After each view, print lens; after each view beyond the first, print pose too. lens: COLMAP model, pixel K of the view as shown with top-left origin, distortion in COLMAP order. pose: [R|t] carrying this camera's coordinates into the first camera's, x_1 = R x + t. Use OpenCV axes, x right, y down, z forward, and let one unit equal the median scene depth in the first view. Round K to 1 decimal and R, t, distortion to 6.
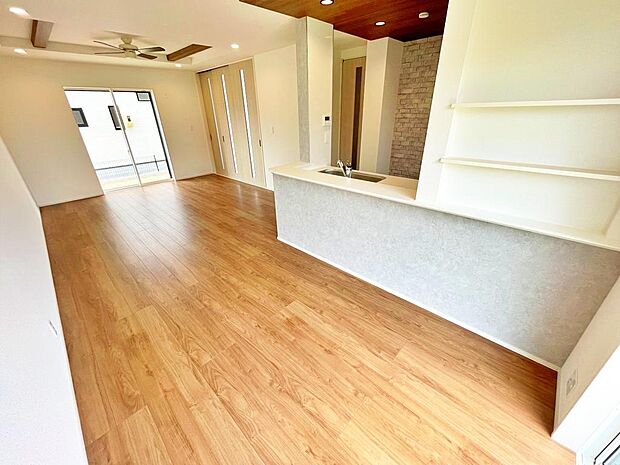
lens RADIAL K [[250.3, 0, 308.7], [0, 250.3, 231.3], [0, 0, 1]] dist [-0.001302, -0.000331]
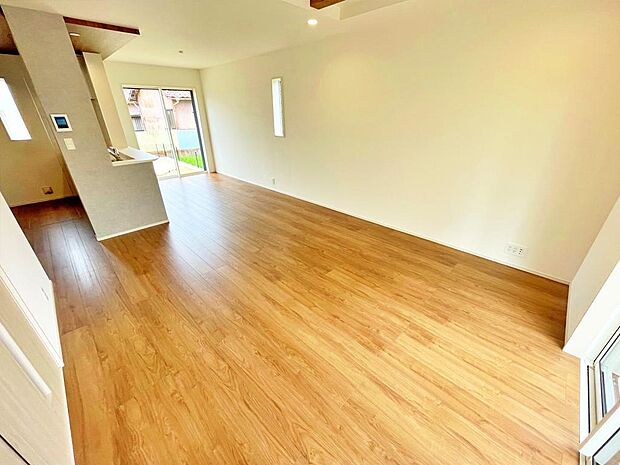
lens RADIAL K [[250.3, 0, 308.7], [0, 250.3, 231.3], [0, 0, 1]] dist [-0.001302, -0.000331]
pose [[-0.999473, 0.019708, 0.025801, -0.743685], [0.032463, 0.617715, 0.785732, -0.771905], [-0.000452, 0.786155, -0.618029, 1.626118]]
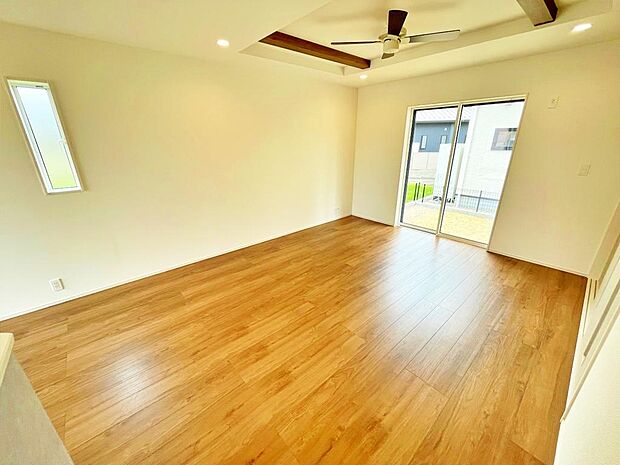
lens RADIAL K [[250.3, 0, 308.7], [0, 250.3, 231.3], [0, 0, 1]] dist [-0.001302, -0.000331]
pose [[-0.082859, 0.365727, -0.927026, 0.031173], [-0.426932, 0.827512, 0.364627, -0.488574], [0.900480, 0.425990, 0.087574, 1.000322]]
